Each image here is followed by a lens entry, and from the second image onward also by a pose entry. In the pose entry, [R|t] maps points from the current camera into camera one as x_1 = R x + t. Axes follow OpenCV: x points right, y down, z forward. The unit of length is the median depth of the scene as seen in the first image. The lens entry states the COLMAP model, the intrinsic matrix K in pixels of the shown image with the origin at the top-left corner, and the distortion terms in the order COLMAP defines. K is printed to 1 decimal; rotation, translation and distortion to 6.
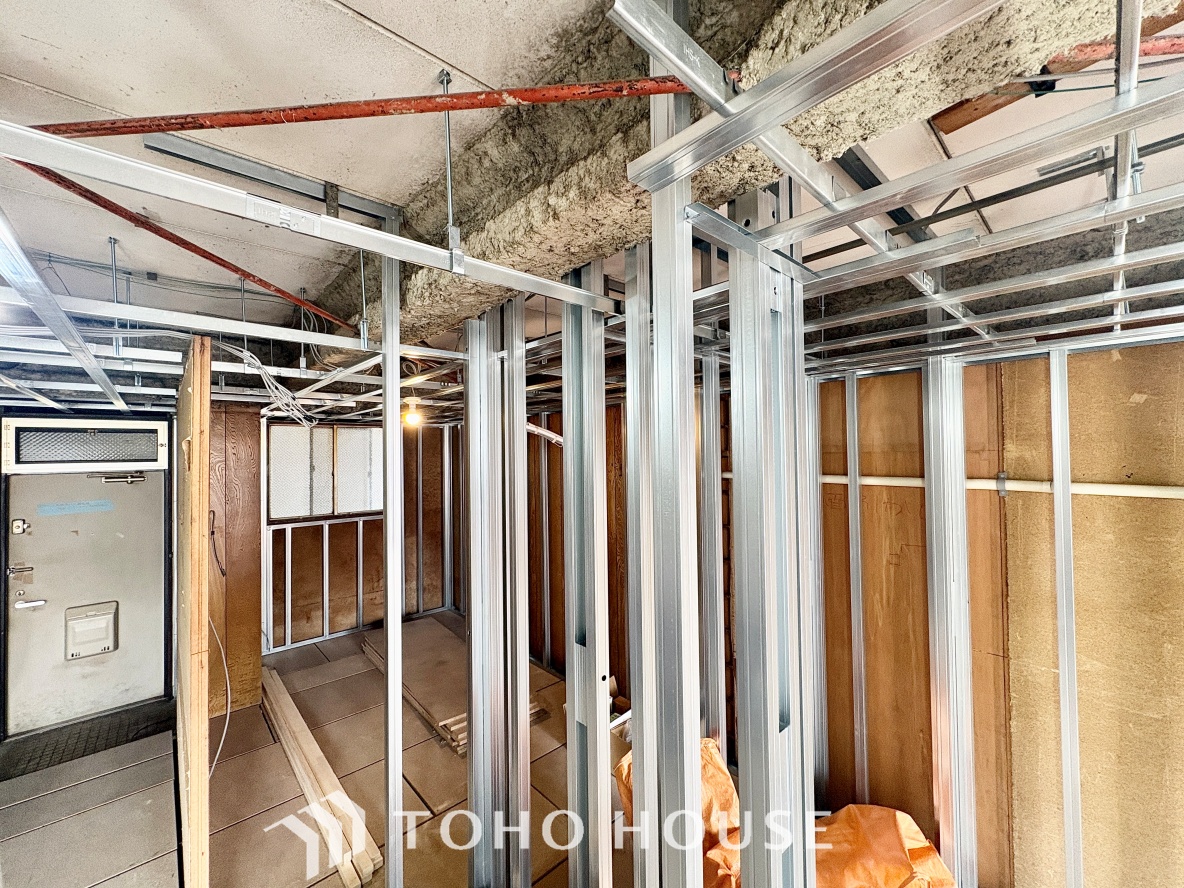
lens RADIAL K [[470.6, 0, 591.1], [0, 470.6, 444.2], [0, 0, 1]] dist [-0.001662, 0.000590]
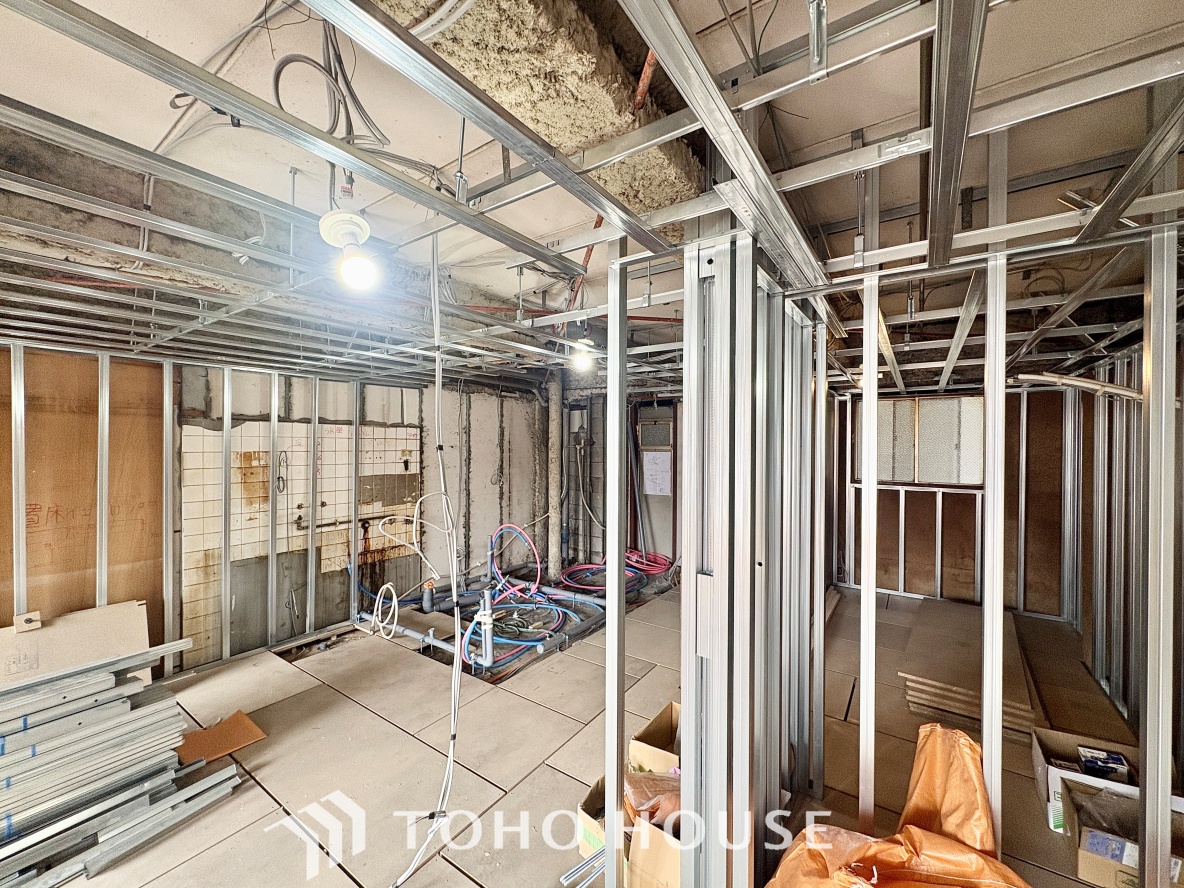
lens RADIAL K [[470.6, 0, 589.5], [0, 470.6, 445.3], [0, 0, 1]] dist [-0.001662, 0.000590]
pose [[0.213167, 0.022903, -0.976747, 0.436113], [0.008072, 0.999650, 0.025202, 0.045950], [0.976982, -0.013257, 0.212907, 0.091151]]
